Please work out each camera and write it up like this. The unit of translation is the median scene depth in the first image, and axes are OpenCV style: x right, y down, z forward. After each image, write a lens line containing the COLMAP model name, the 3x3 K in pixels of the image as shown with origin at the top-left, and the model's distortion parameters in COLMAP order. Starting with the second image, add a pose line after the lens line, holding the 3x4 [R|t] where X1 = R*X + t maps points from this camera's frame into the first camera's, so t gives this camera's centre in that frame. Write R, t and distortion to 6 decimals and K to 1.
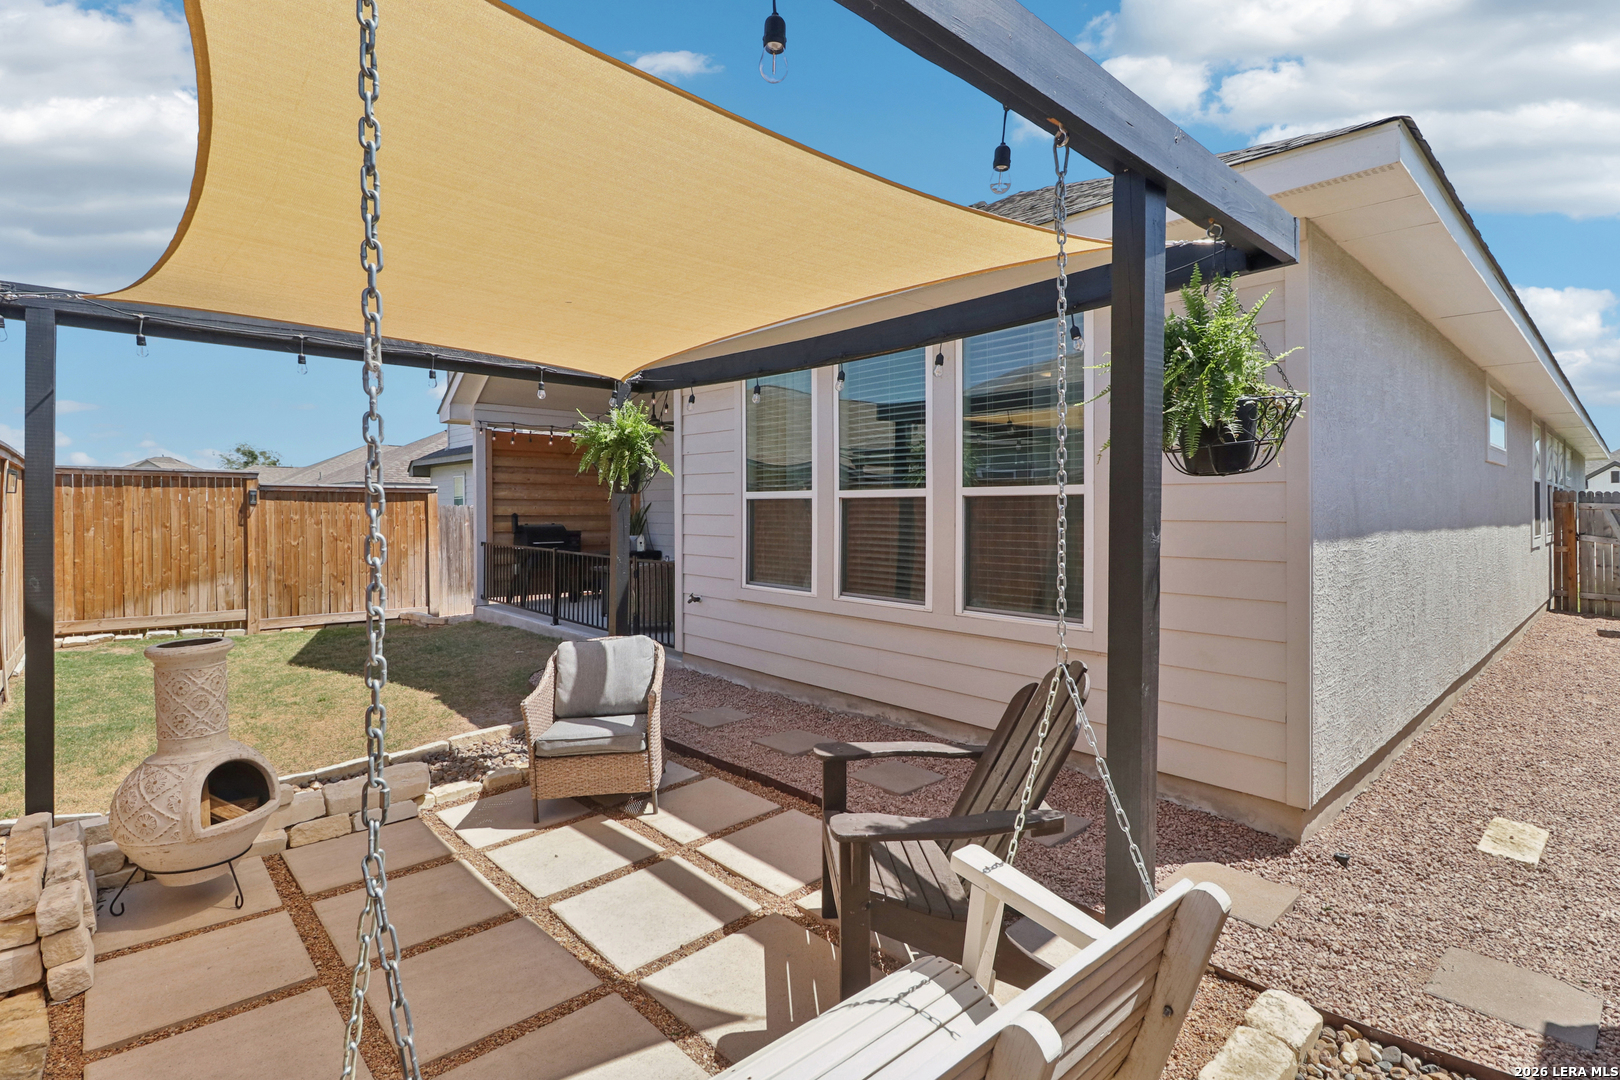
lens RADIAL K [[769.6, 0, 777.5], [0, 769.6, 520.7], [0, 0, 1]] dist [0.000545, 0.000004]
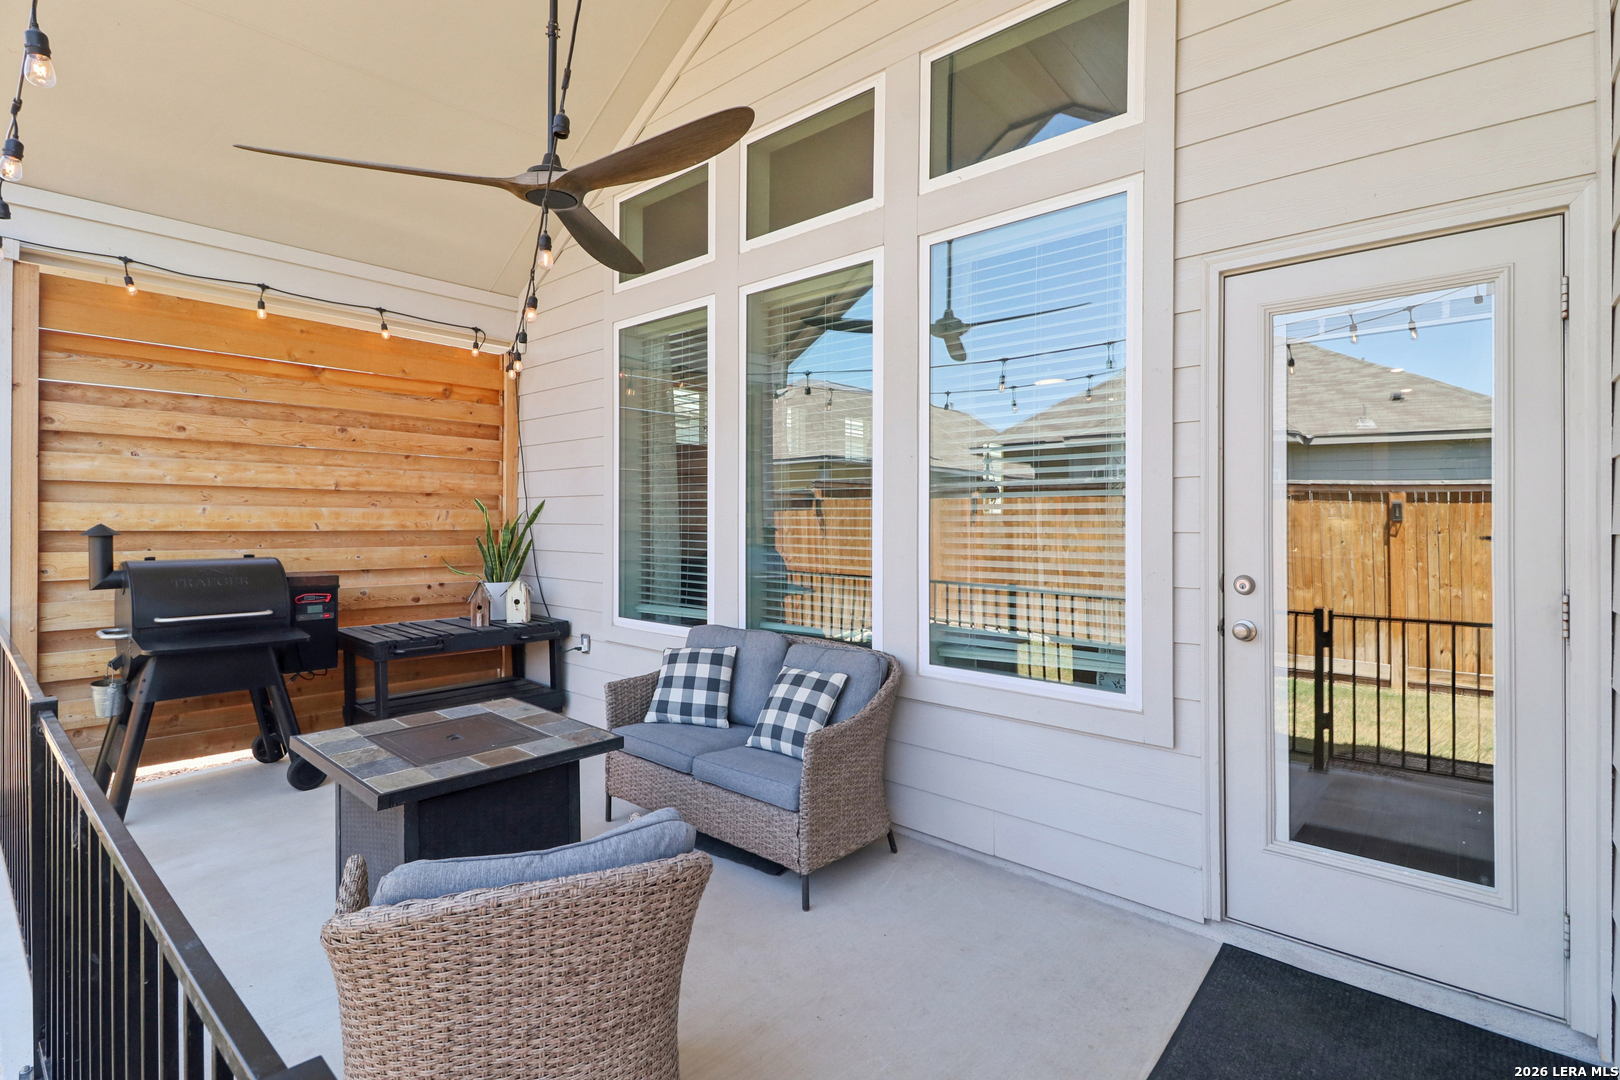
lens RADIAL K [[769.6, 0, 777.5], [0, 769.6, 520.7], [0, 0, 1]] dist [0.000545, 0.000004]
pose [[0.994964, 0.004303, 0.100142, -0.091009], [-0.002803, 0.999882, -0.015111, -0.007499], [-0.100195, 0.014754, 0.994858, 0.642261]]
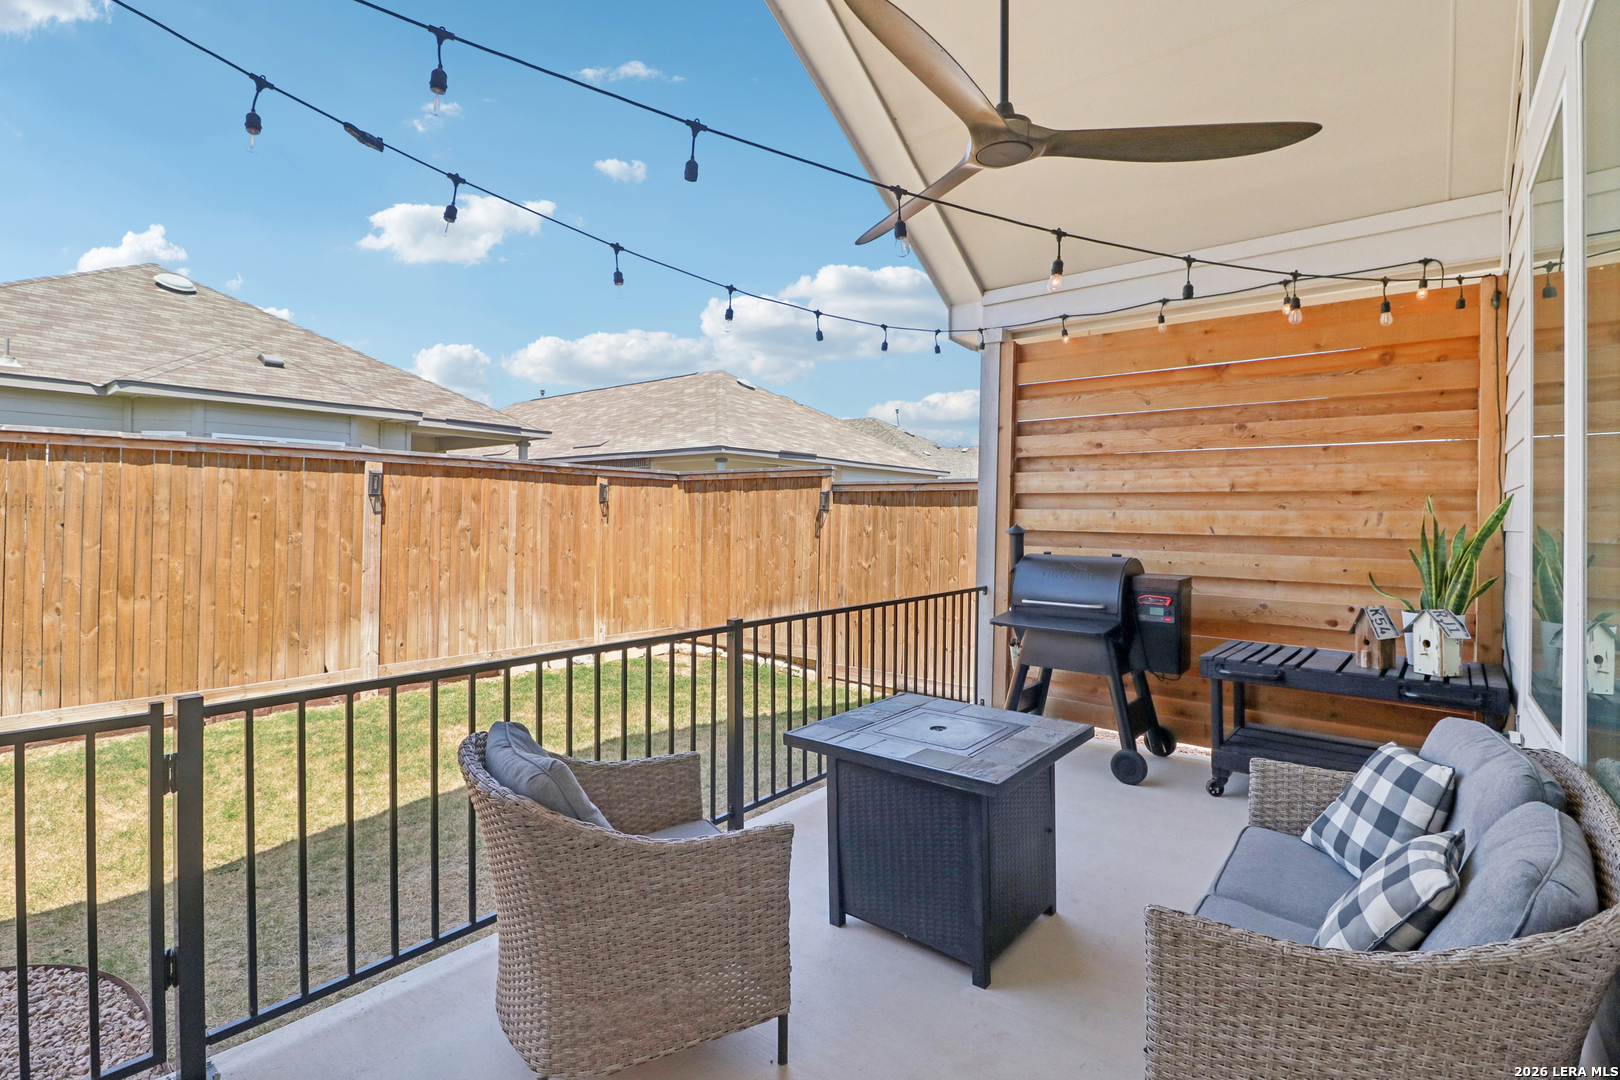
lens RADIAL K [[769.6, 0, 777.5], [0, 769.6, 520.7], [0, 0, 1]] dist [0.000545, 0.000004]
pose [[0.144928, 0.003945, -0.989434, 0.061689], [-0.026512, 0.999648, 0.000102, -0.008941], [0.989087, 0.026218, 0.144981, 0.791343]]
